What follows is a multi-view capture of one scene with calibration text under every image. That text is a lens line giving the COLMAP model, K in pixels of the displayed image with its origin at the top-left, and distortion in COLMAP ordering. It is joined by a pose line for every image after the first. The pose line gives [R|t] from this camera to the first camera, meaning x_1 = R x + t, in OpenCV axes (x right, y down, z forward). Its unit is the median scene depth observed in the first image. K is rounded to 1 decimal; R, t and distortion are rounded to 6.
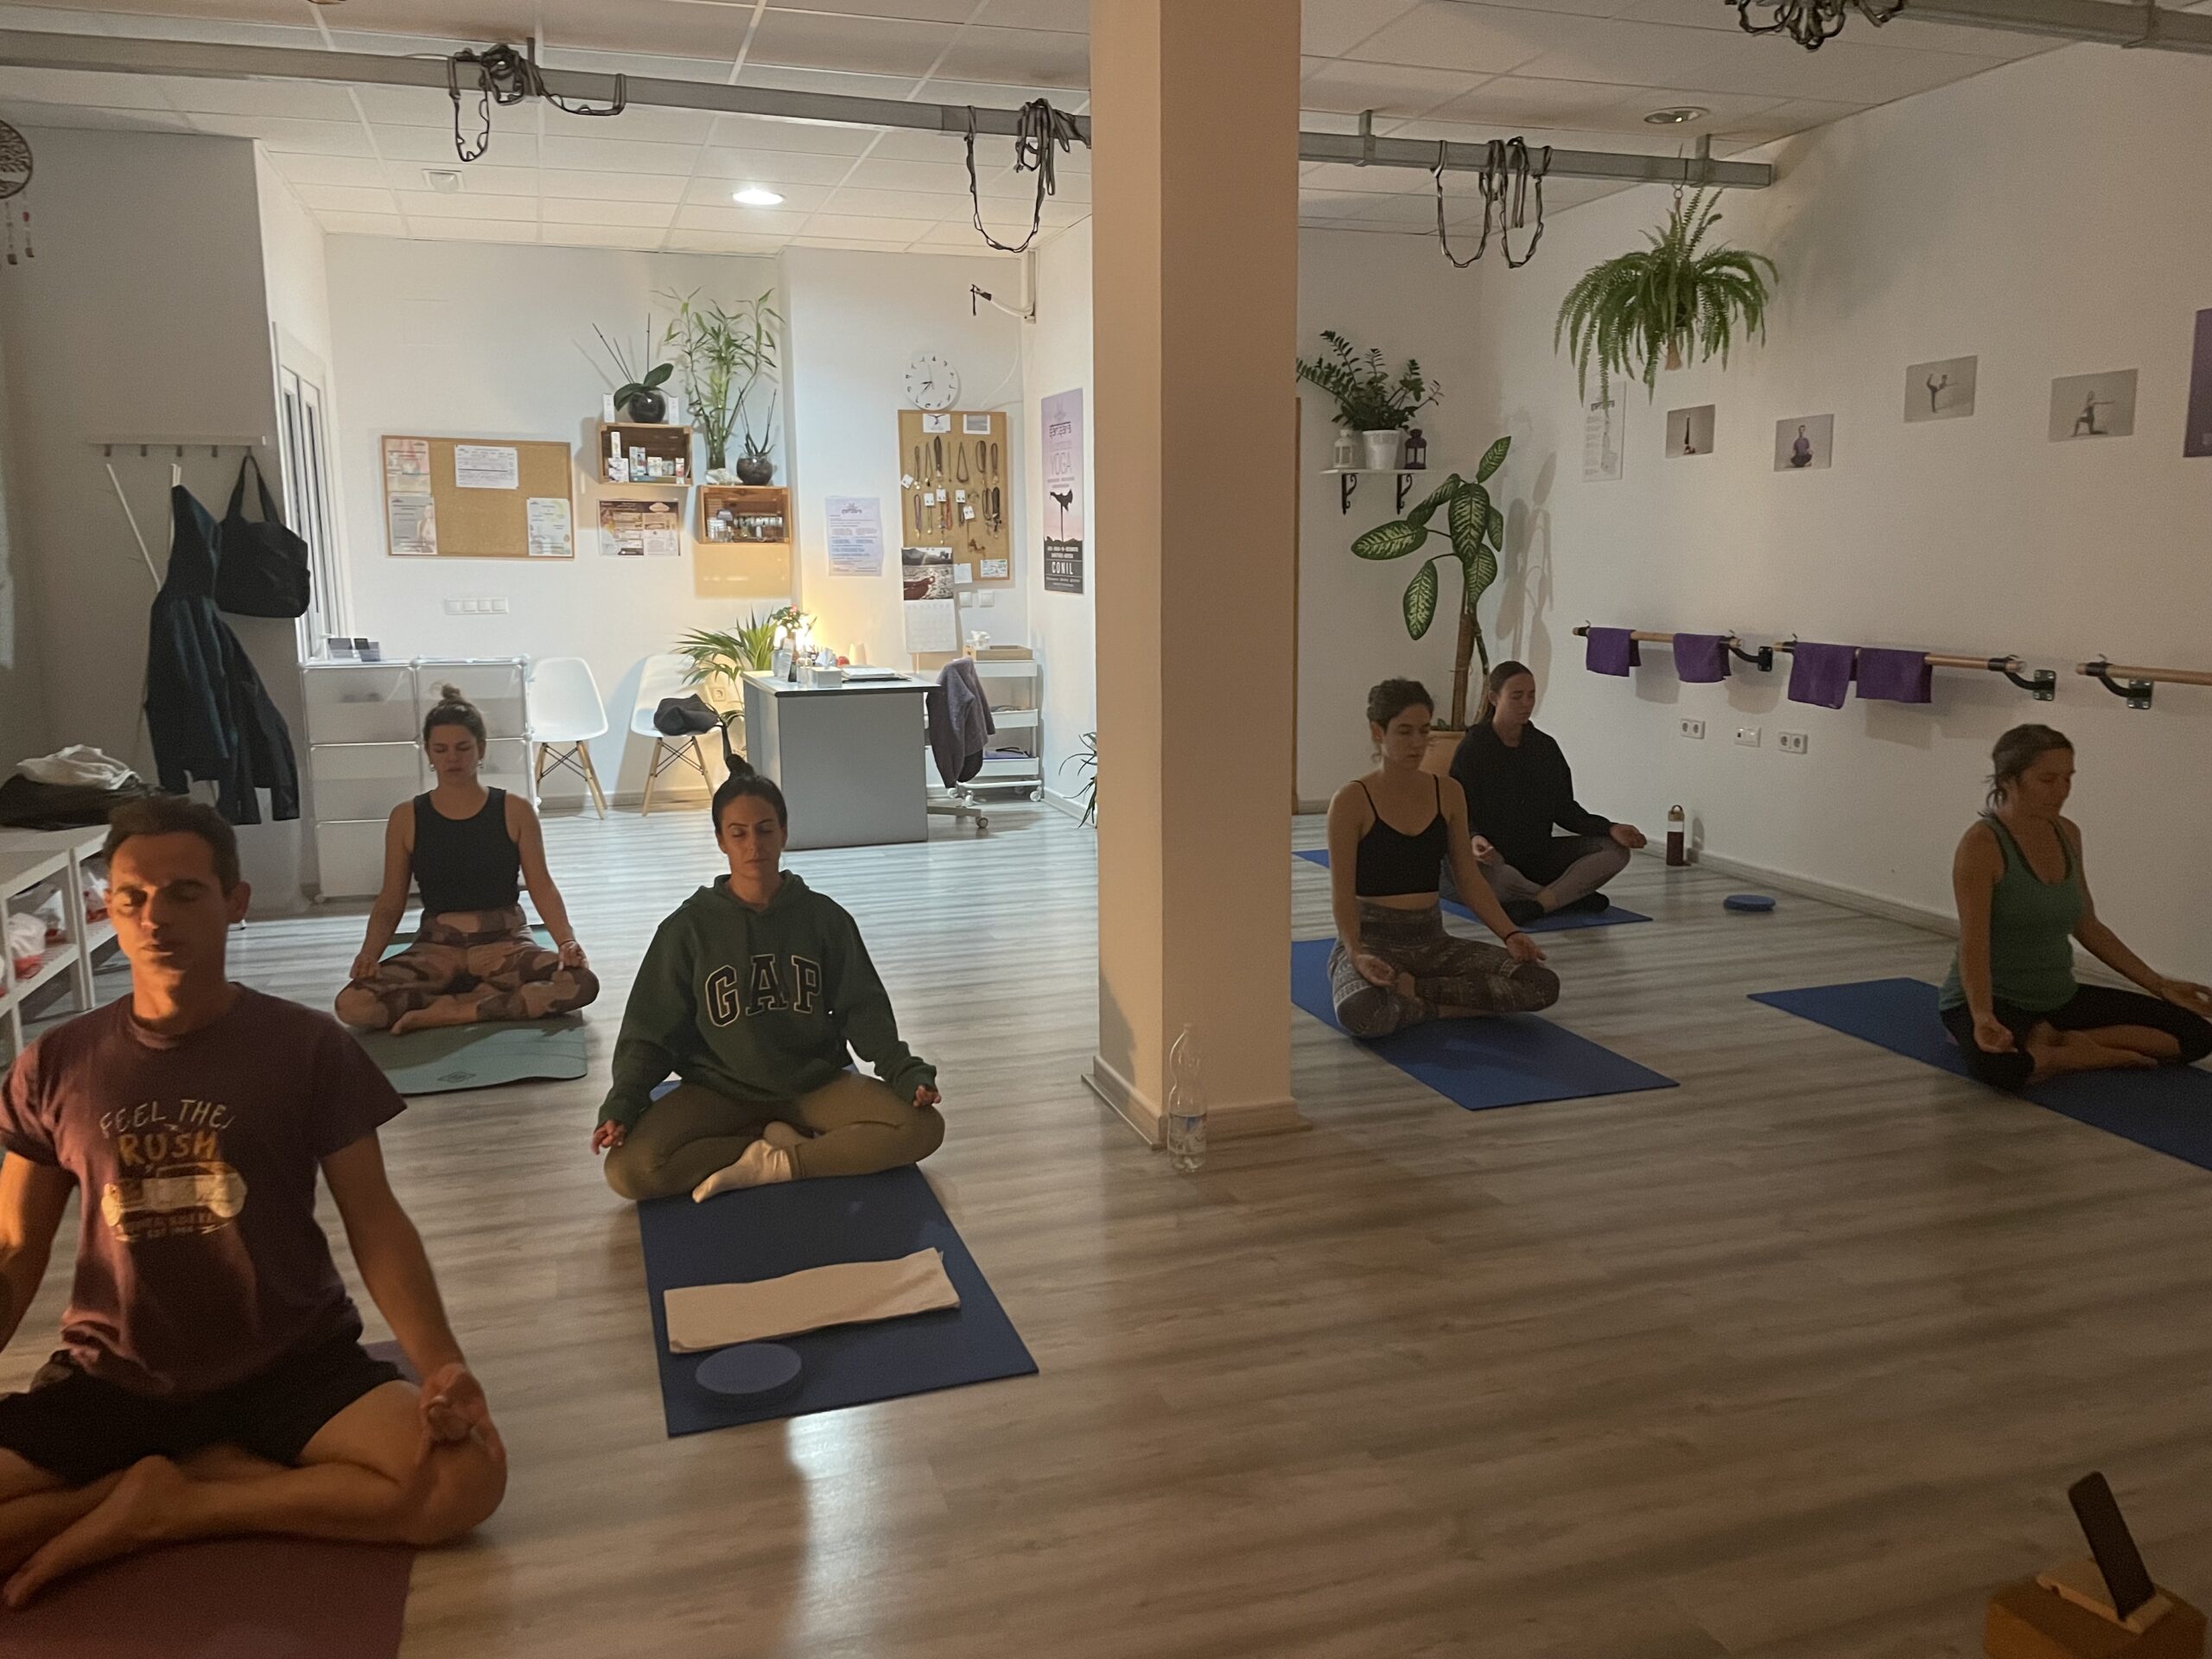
lens RADIAL K [[1654.8, 0, 1096.9], [0, 1654.8, 823.4], [0, 0, 1]] dist [0.074205, -0.087172]
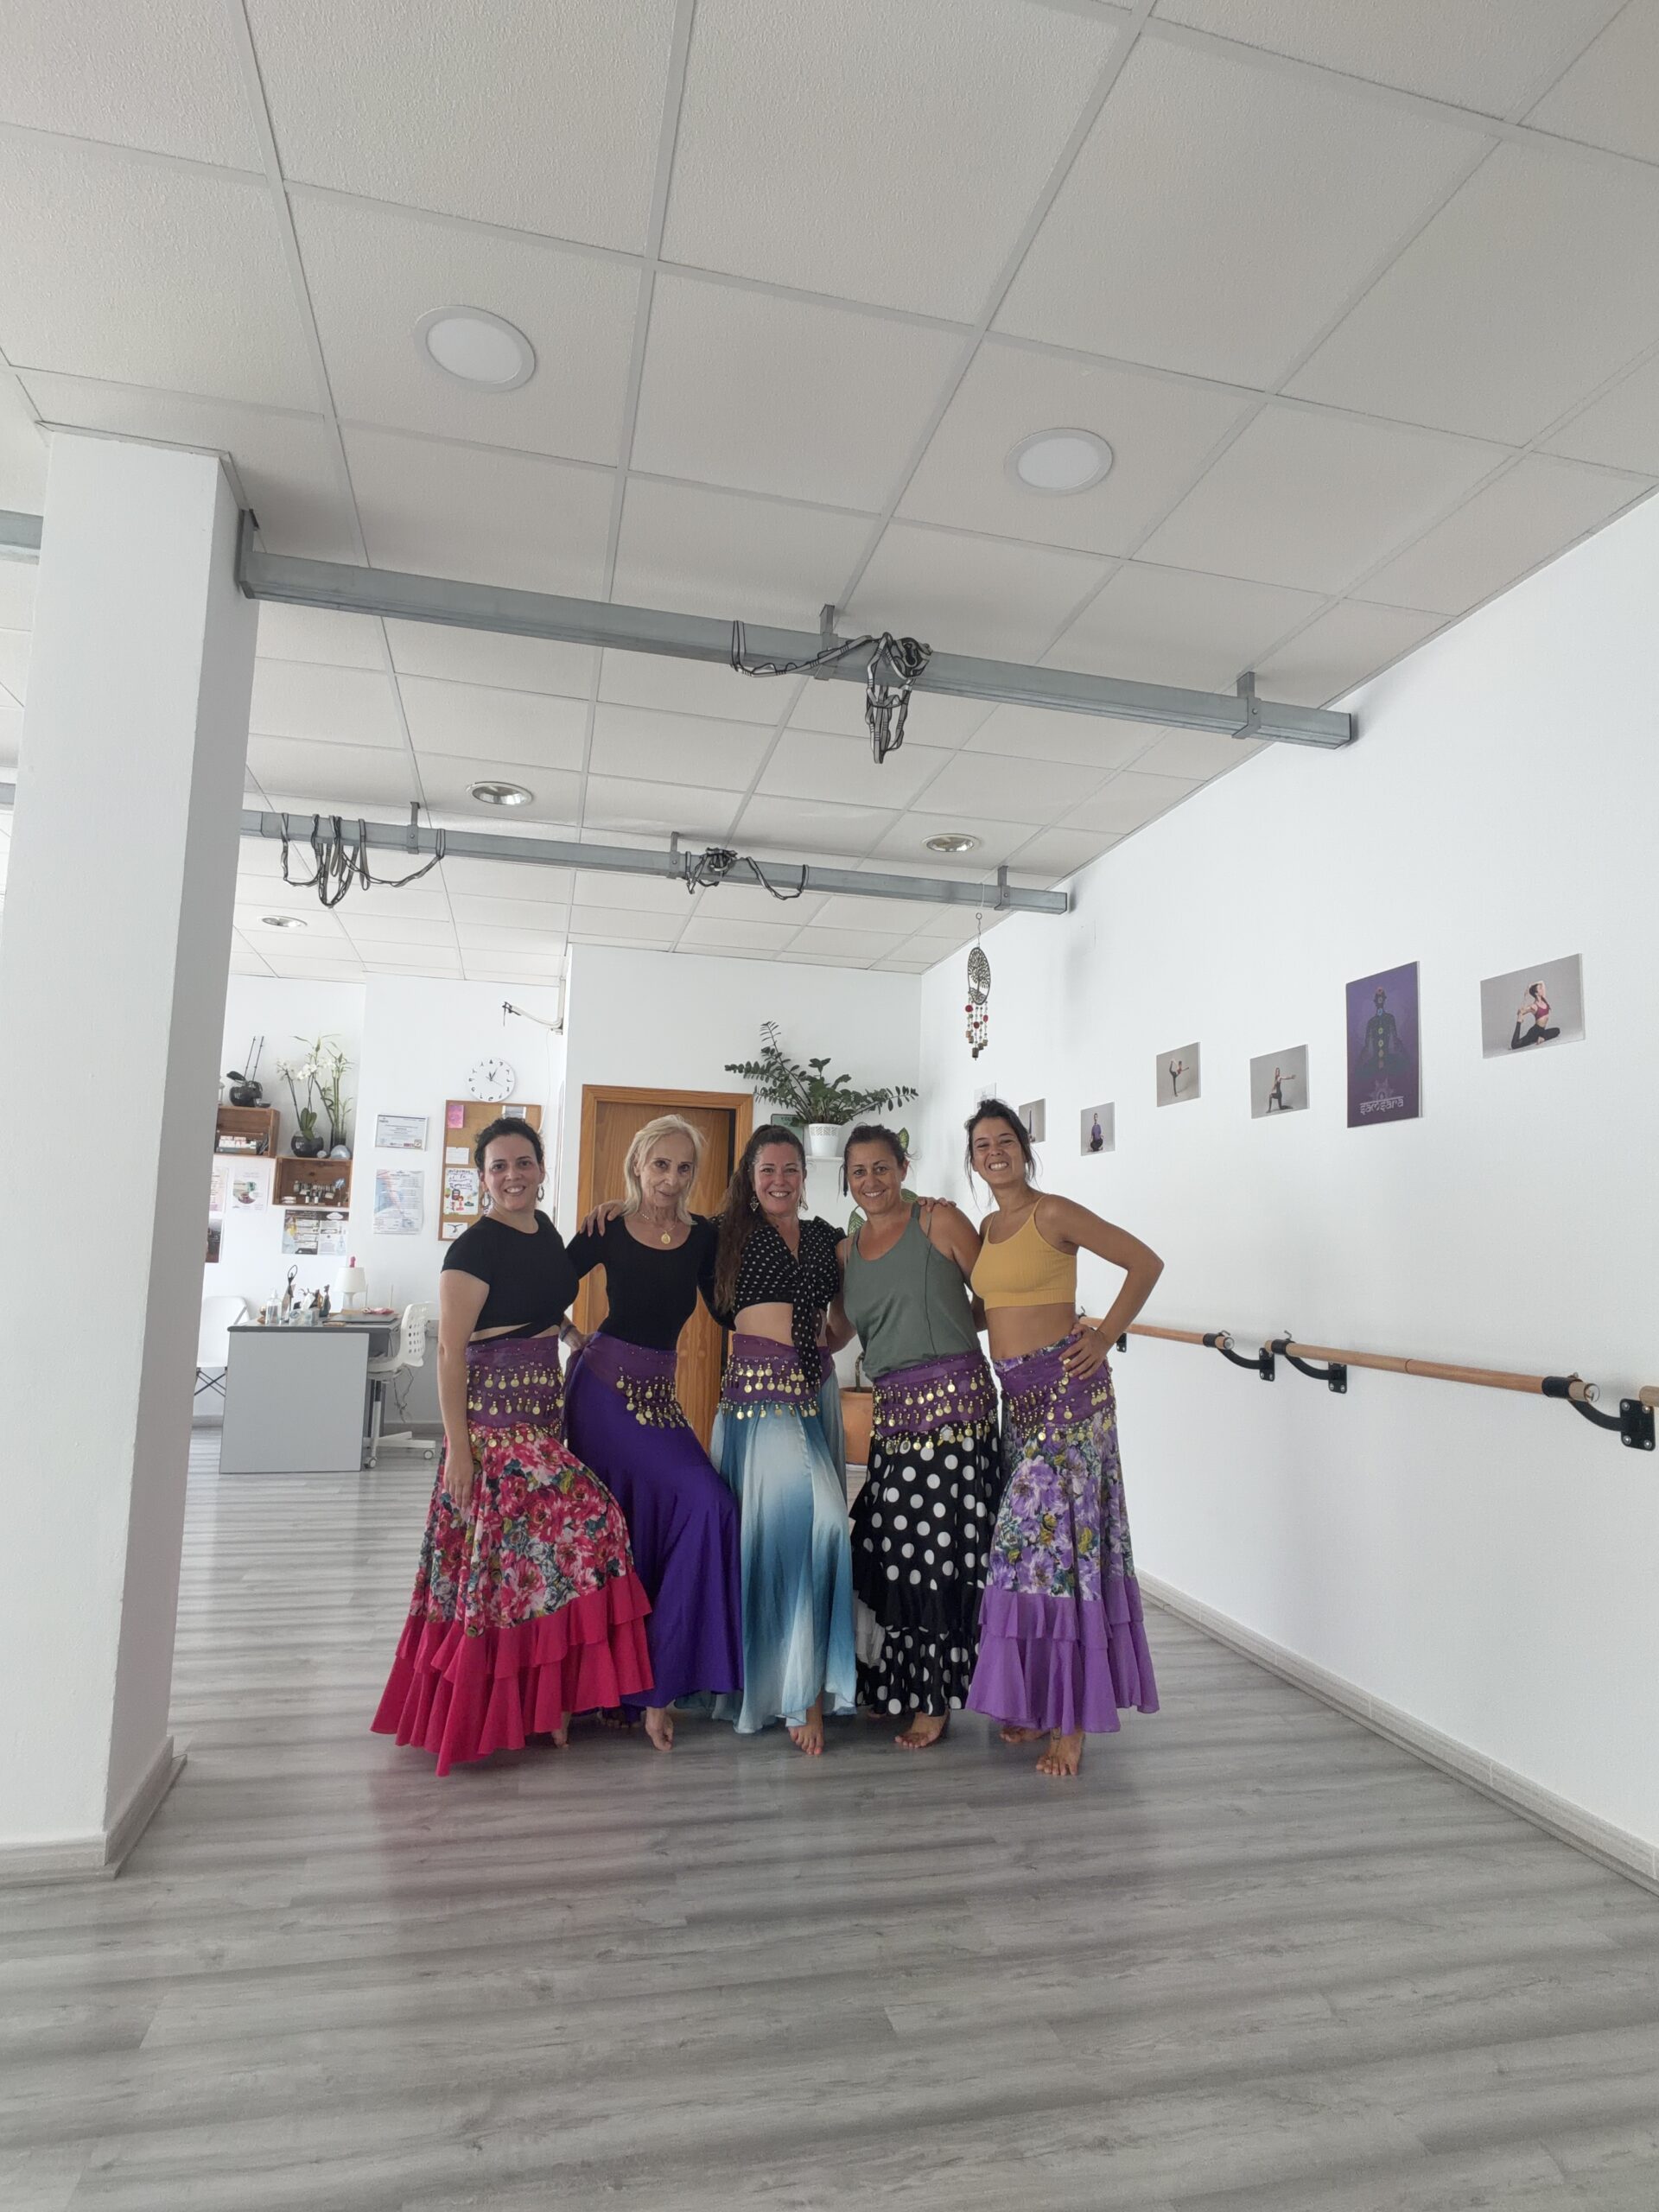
lens RADIAL K [[1242.7, 0, 831.0], [0, 1242.7, 1107.4], [0, 0, 1]] dist [0.006471, 0.001253]
pose [[0.995682, 0.029722, -0.087945, 0.389726], [-0.052859, 0.960305, -0.273897, -0.017220], [0.076313, 0.277363, 0.957730, 0.273613]]
